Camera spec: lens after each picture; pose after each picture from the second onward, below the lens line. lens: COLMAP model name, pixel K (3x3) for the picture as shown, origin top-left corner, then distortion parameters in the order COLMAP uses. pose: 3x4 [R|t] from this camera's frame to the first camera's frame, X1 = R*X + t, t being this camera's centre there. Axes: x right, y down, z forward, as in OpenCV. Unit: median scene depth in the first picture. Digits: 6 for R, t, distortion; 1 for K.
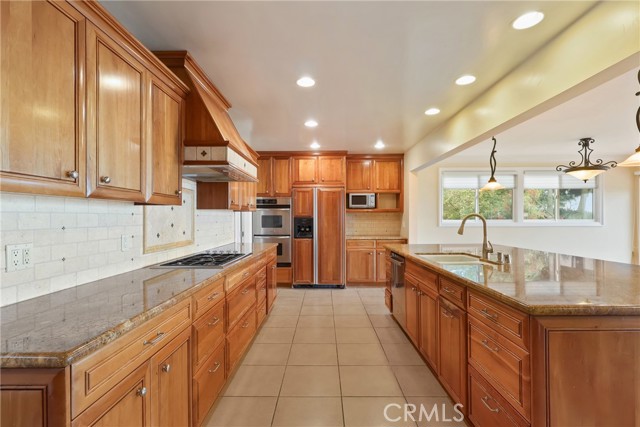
lens RADIAL K [[299.4, 0, 320.0], [0, 299.4, 213.5], [0, 0, 1]] dist [0.001296, 0.000591]
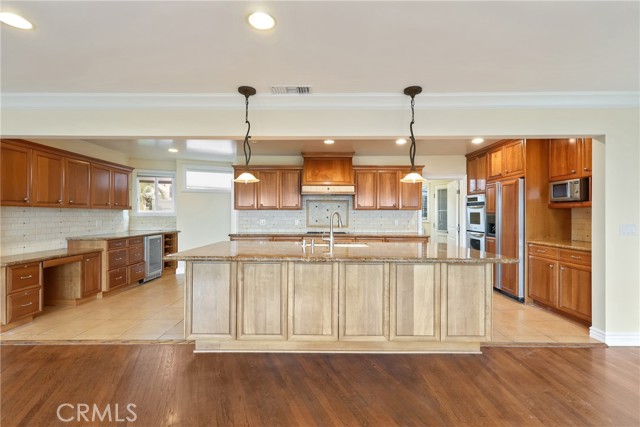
lens RADIAL K [[299.4, 0, 320.0], [0, 299.4, 213.5], [0, 0, 1]] dist [0.001296, 0.000591]
pose [[0.001587, -0.000522, -0.999999, 0.888339], [0.009123, 0.999958, -0.000507, 0.004989], [0.999957, -0.009122, 0.001592, 0.458482]]
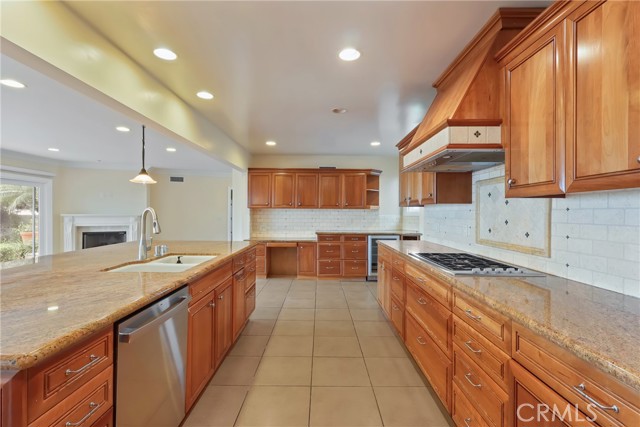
lens RADIAL K [[299.4, 0, 320.0], [0, 299.4, 213.5], [0, 0, 1]] dist [0.001296, 0.000591]
pose [[-0.999996, -0.002301, 0.001777, 0.017096], [-0.002316, 0.999965, -0.008087, 0.011003], [-0.001759, -0.008092, -0.999966, 0.904496]]
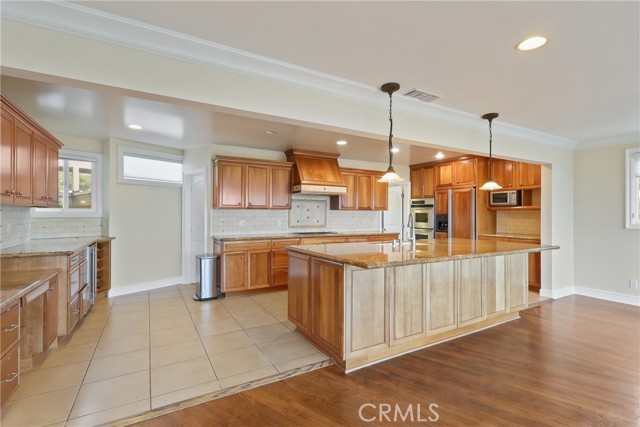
lens RADIAL K [[299.4, 0, 320.0], [0, 299.4, 213.5], [0, 0, 1]] dist [0.001296, 0.000591]
pose [[0.504127, 0.003823, -0.863621, 0.739393], [0.004985, 0.999961, 0.007337, -0.003366], [0.863615, -0.008004, 0.504088, -0.032400]]
